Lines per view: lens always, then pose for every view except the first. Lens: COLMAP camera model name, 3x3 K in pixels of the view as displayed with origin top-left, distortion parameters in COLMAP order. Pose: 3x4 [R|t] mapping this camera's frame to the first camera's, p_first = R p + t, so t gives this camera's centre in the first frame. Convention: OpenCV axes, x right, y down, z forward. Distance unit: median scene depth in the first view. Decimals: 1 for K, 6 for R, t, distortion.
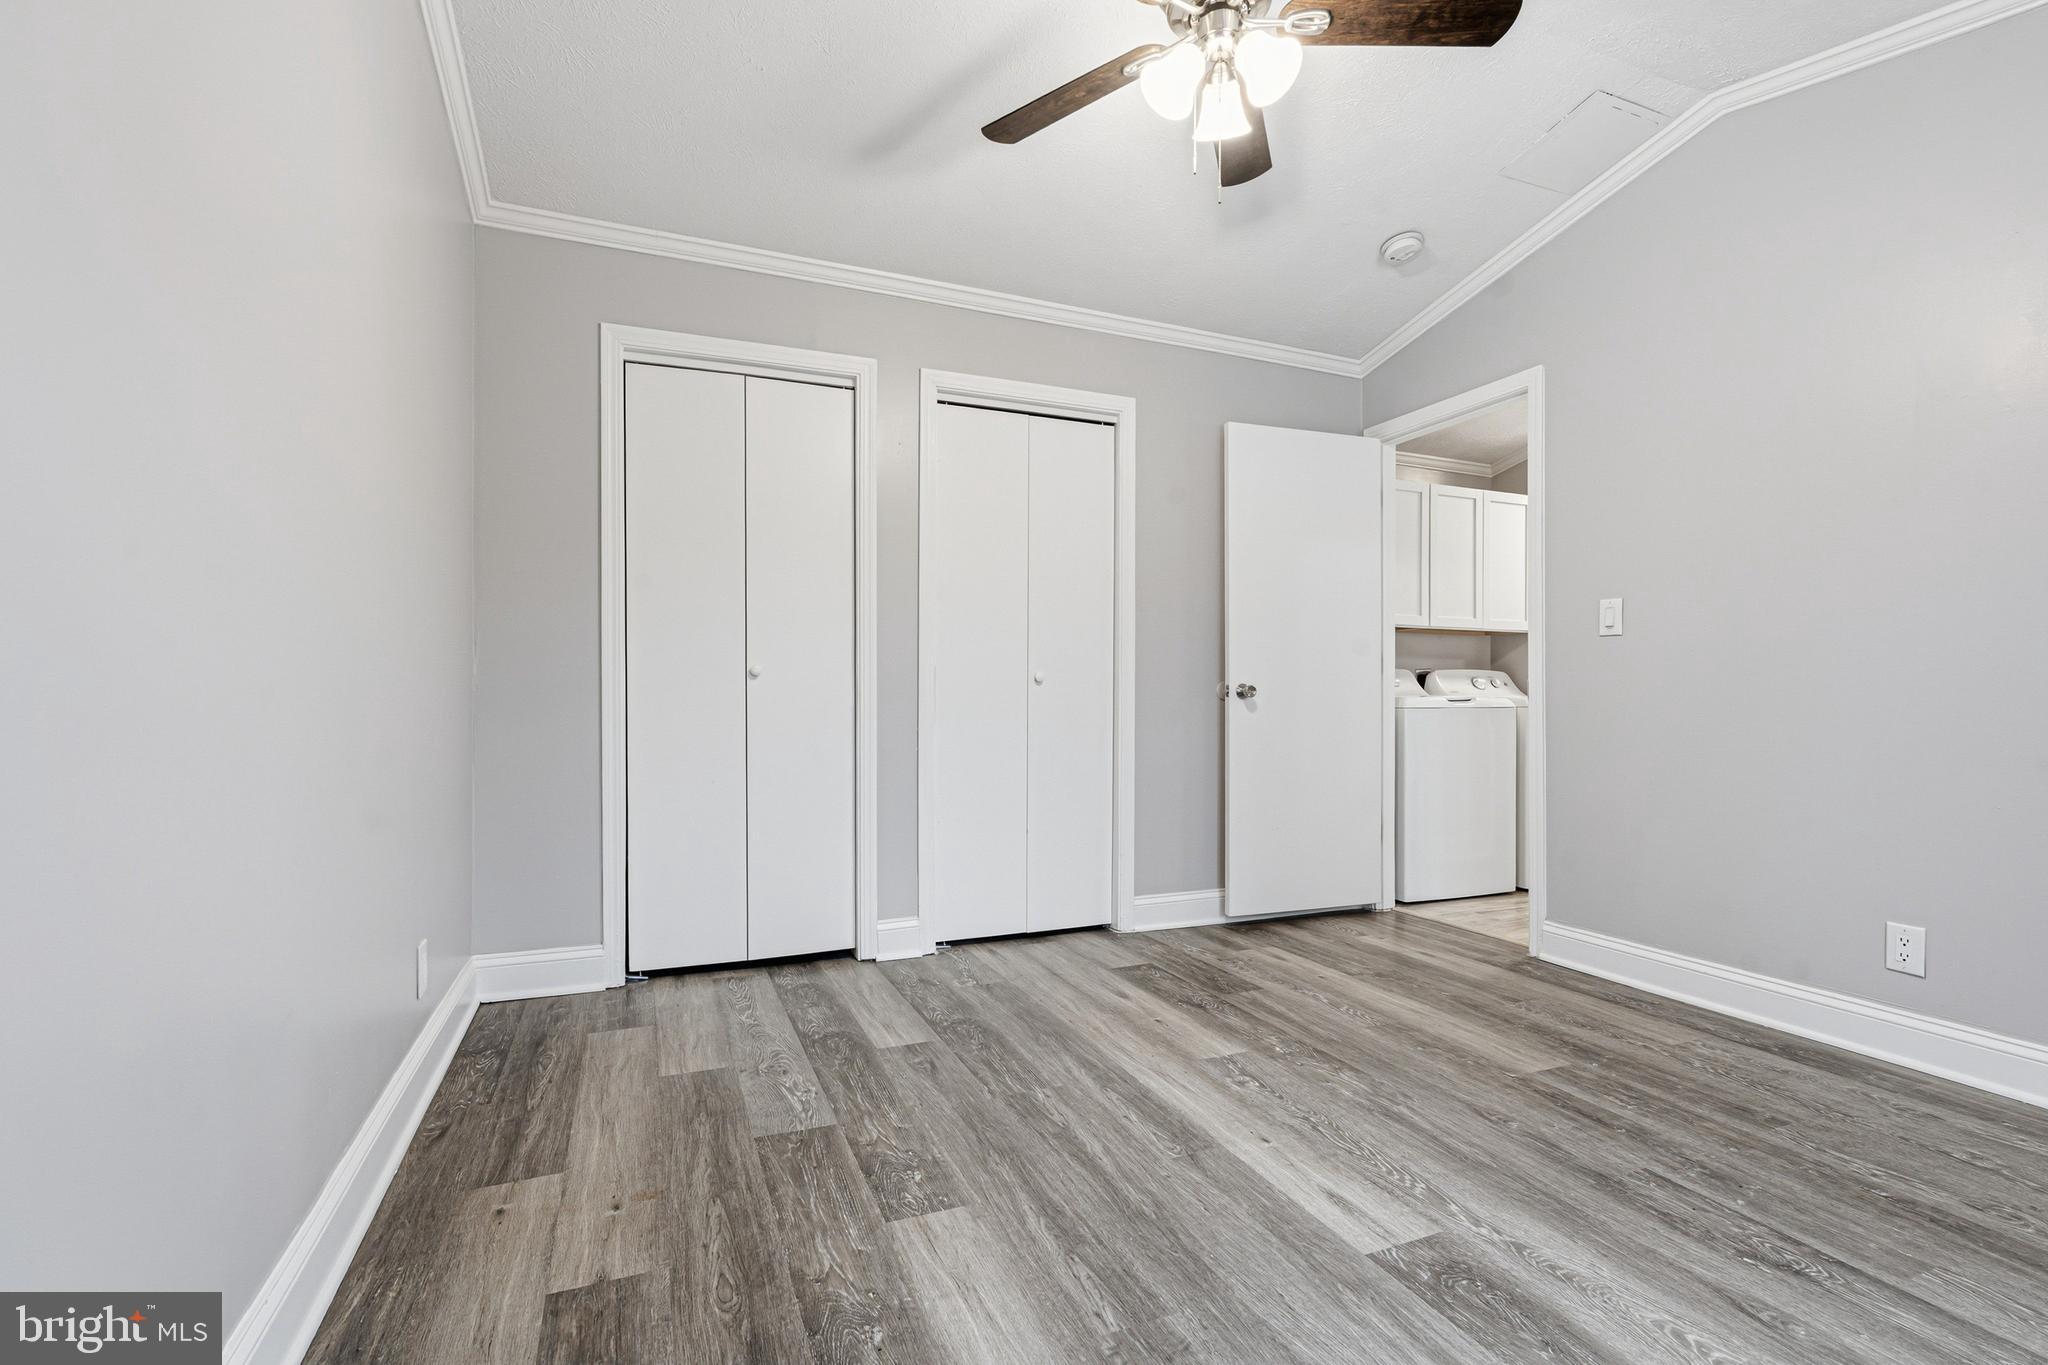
lens RADIAL K [[925.0, 0, 1024.0], [0, 925.0, 682.5], [0, 0, 1]] dist [-0.000118, 0.000386]
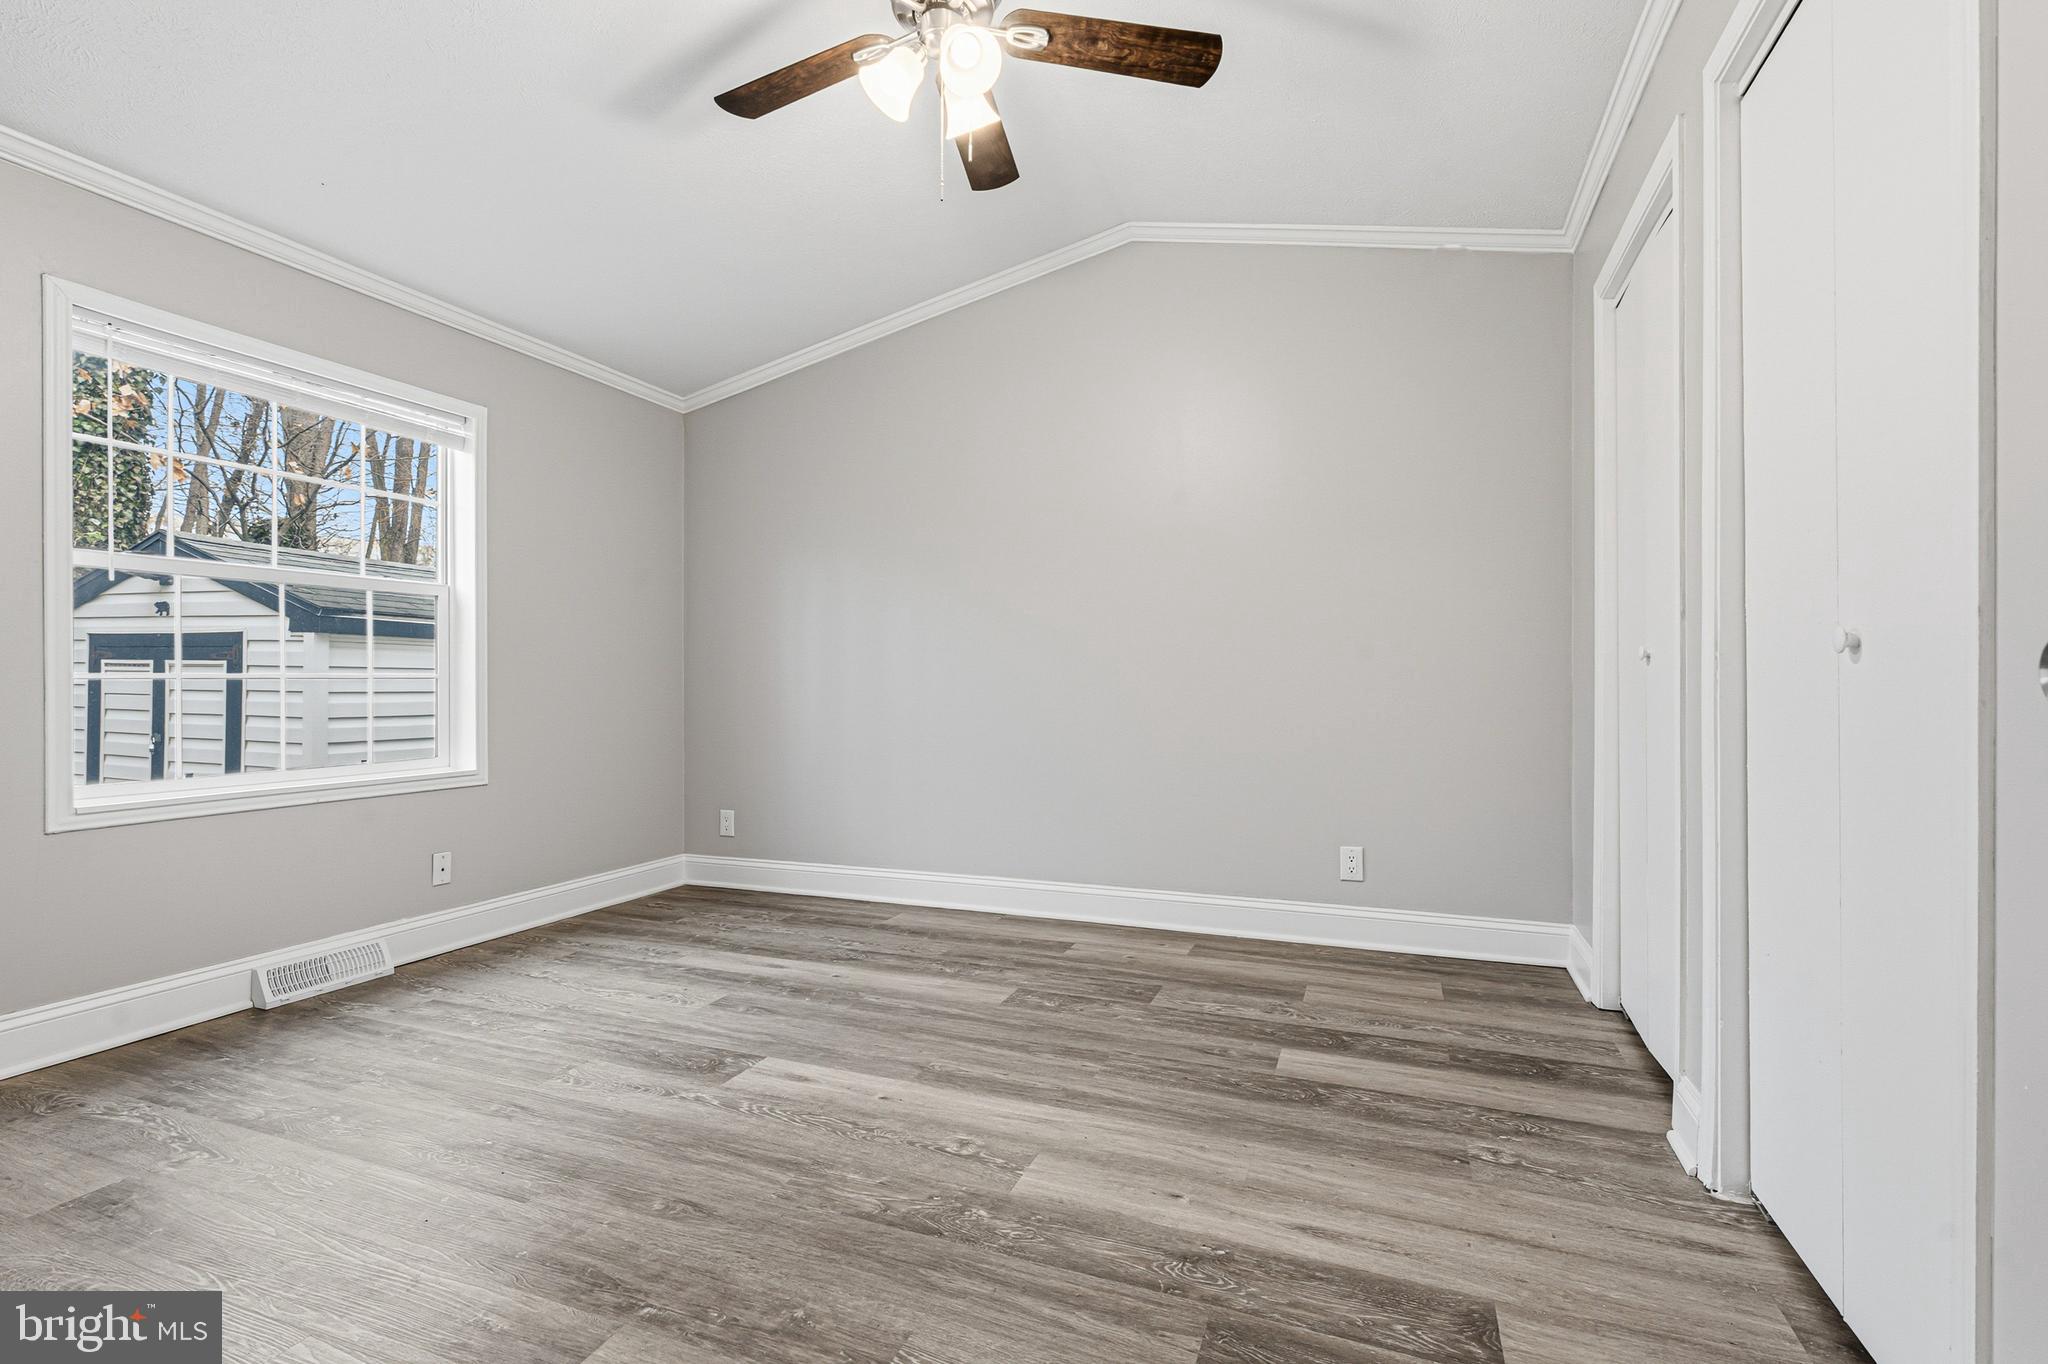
lens RADIAL K [[925.0, 0, 1024.0], [0, 925.0, 682.0], [0, 0, 1]] dist [-0.000118, 0.000386]
pose [[-0.693239, -0.000220, -0.720708, 0.798047], [0.010291, 0.999895, -0.010205, 0.017809], [0.720634, -0.014492, -0.693164, 1.612882]]
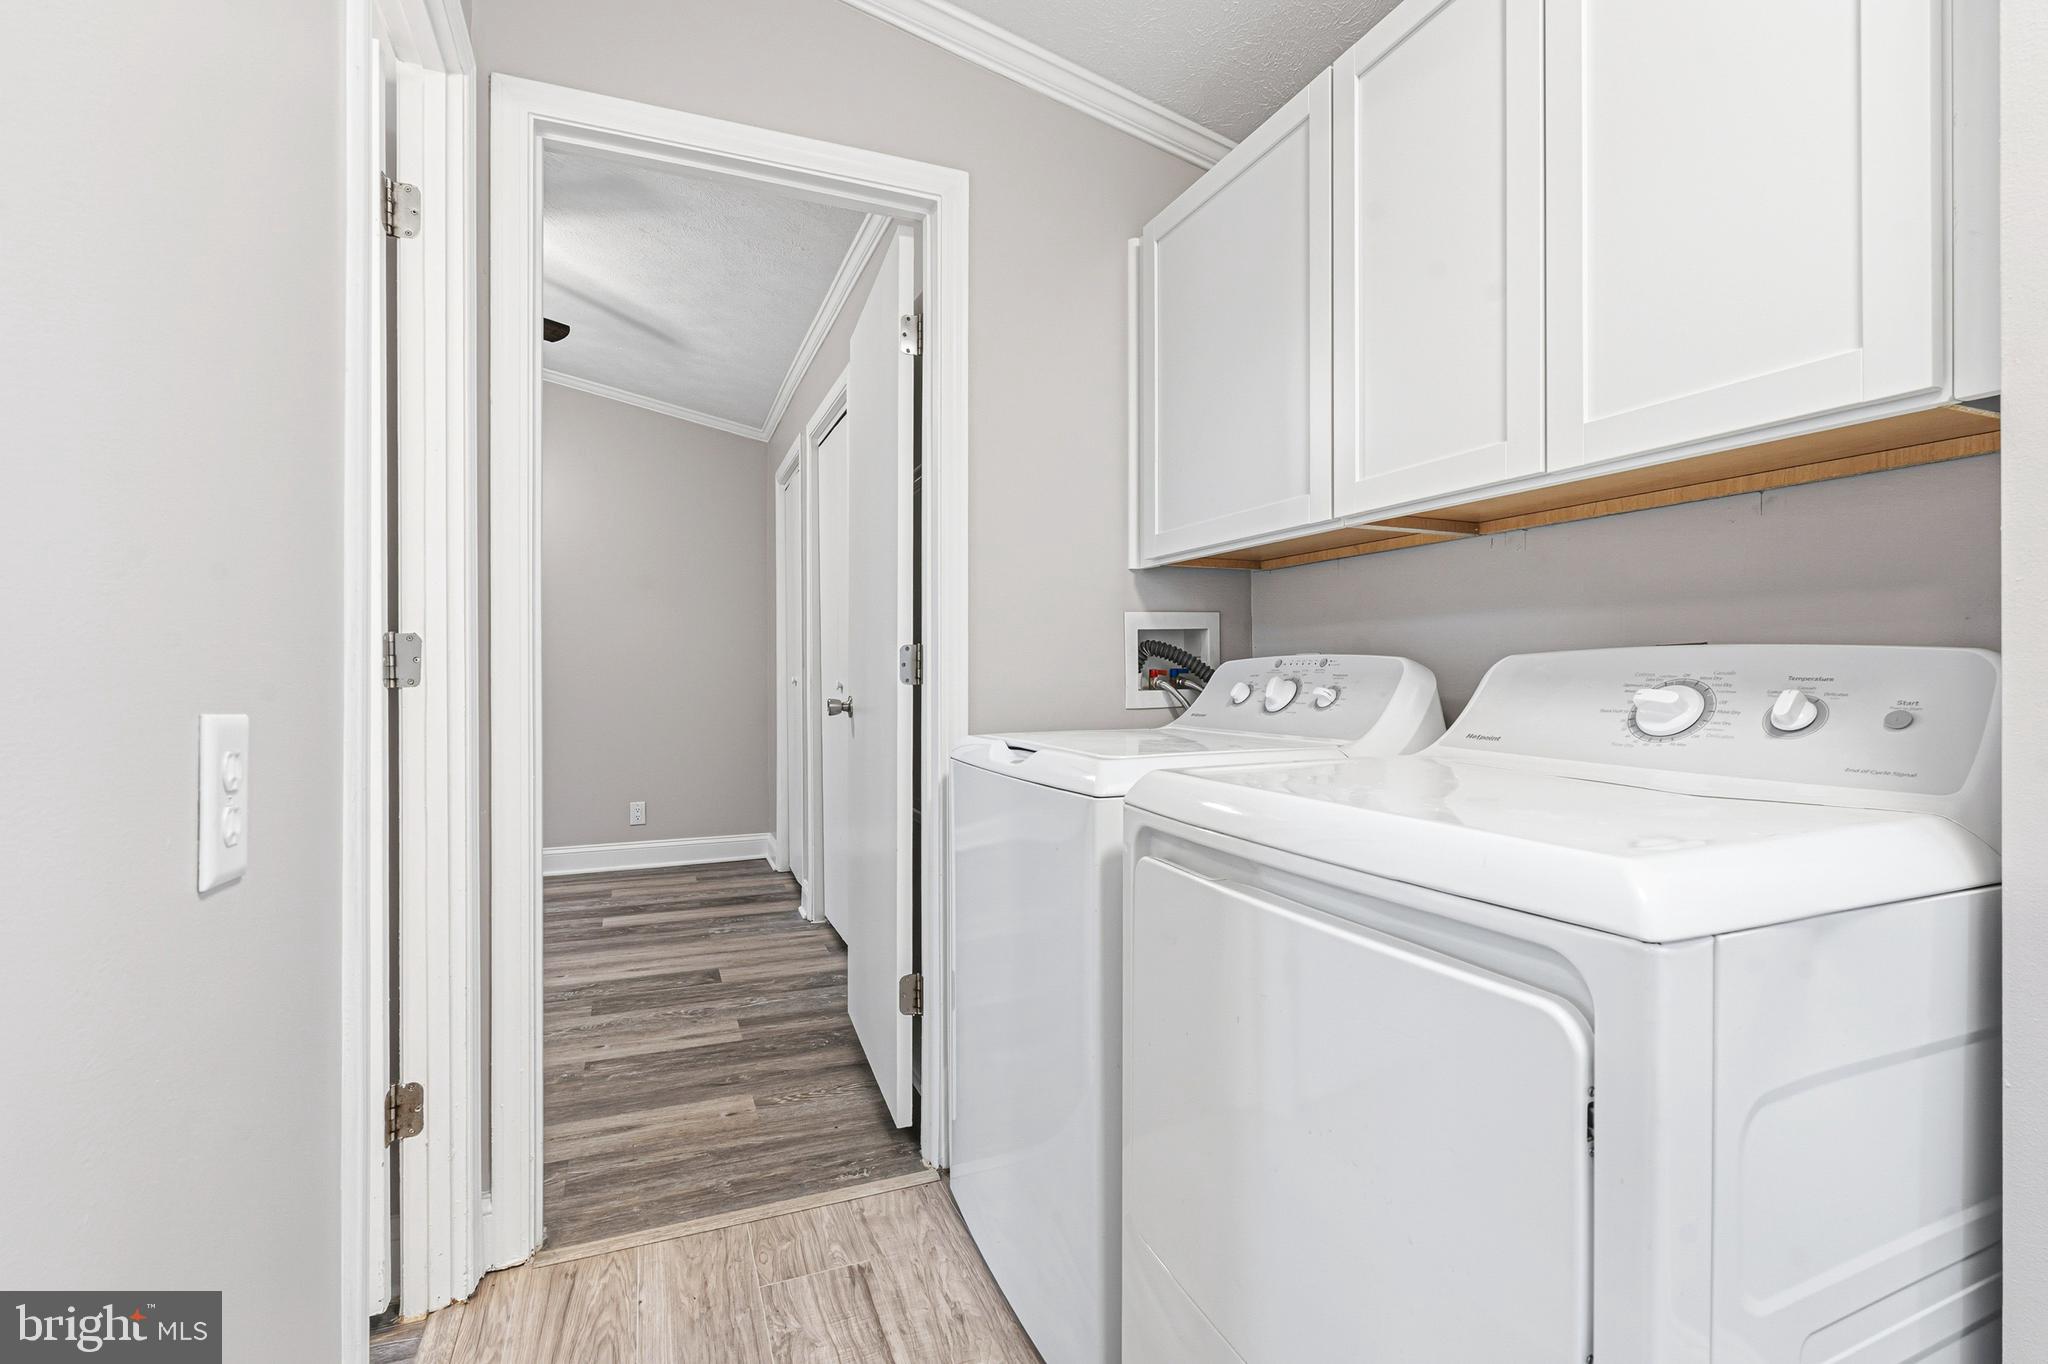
lens RADIAL K [[925.0, 0, 1024.0], [0, 925.0, 682.0], [0, 0, 1]] dist [-0.000118, 0.000386]
pose [[-0.000704, 0.012189, -0.999925, 1.582550], [0.016800, 0.999785, 0.012175, -0.027323], [0.999859, -0.016790, -0.000908, 1.894097]]
